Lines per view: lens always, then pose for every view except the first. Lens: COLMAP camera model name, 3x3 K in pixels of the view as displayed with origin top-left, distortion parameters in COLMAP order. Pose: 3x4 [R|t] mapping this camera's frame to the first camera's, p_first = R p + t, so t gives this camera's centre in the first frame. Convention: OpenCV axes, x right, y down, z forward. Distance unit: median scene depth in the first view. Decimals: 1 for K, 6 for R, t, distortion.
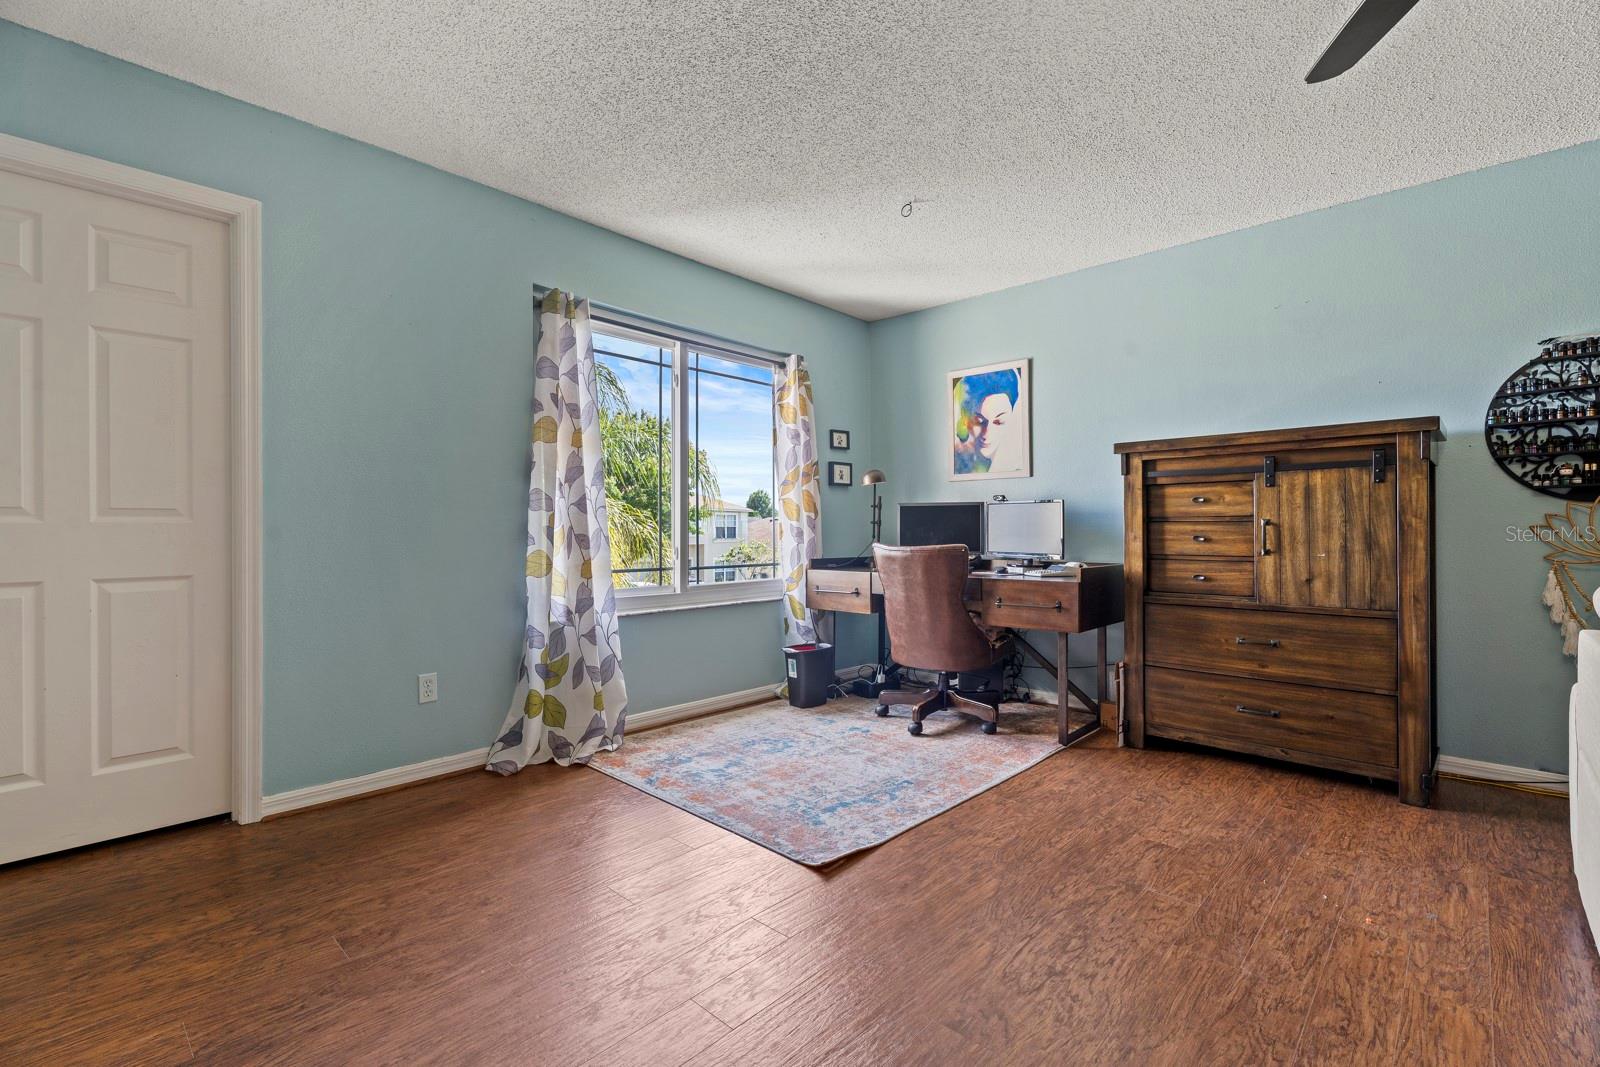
lens RADIAL K [[703.8, 0, 800.0], [0, 703.8, 533.5], [0, 0, 1]] dist [0.000797, -0.000133]
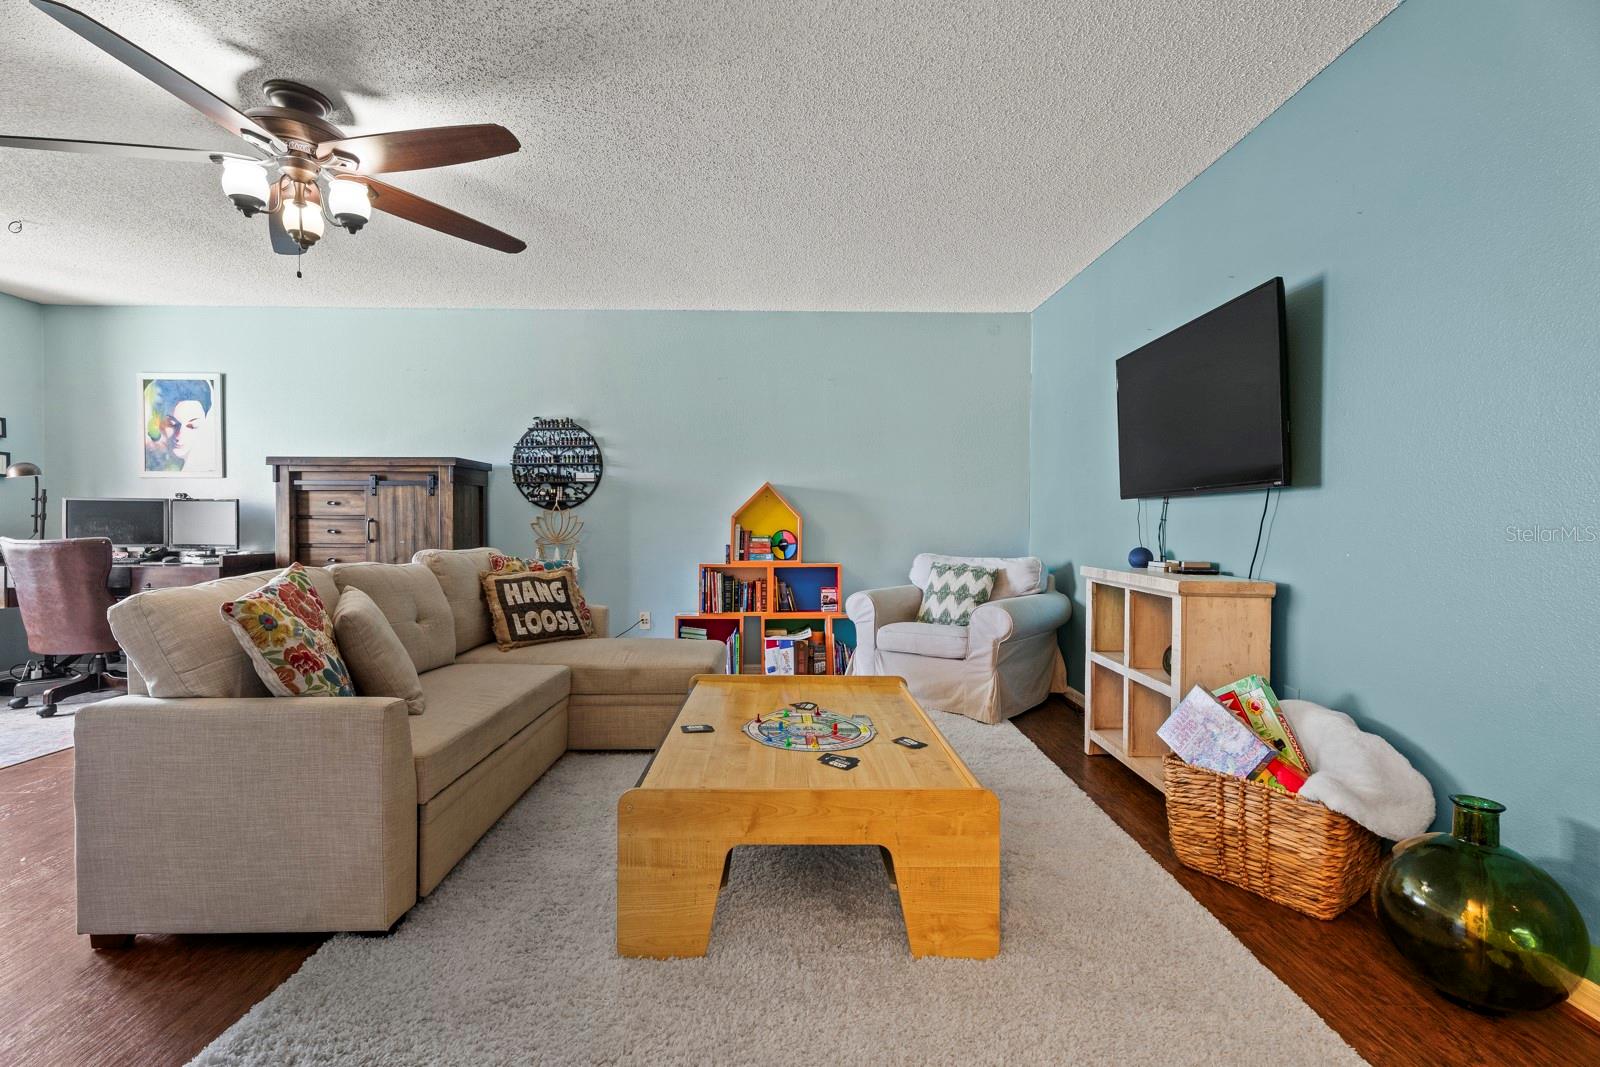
lens RADIAL K [[703.8, 0, 800.0], [0, 703.8, 533.5], [0, 0, 1]] dist [0.000797, -0.000133]
pose [[0.718826, -0.004935, 0.695173, 0.258929], [-0.000858, 0.999968, 0.007985, -0.000409], [-0.695190, -0.006337, 0.718798, -0.589359]]
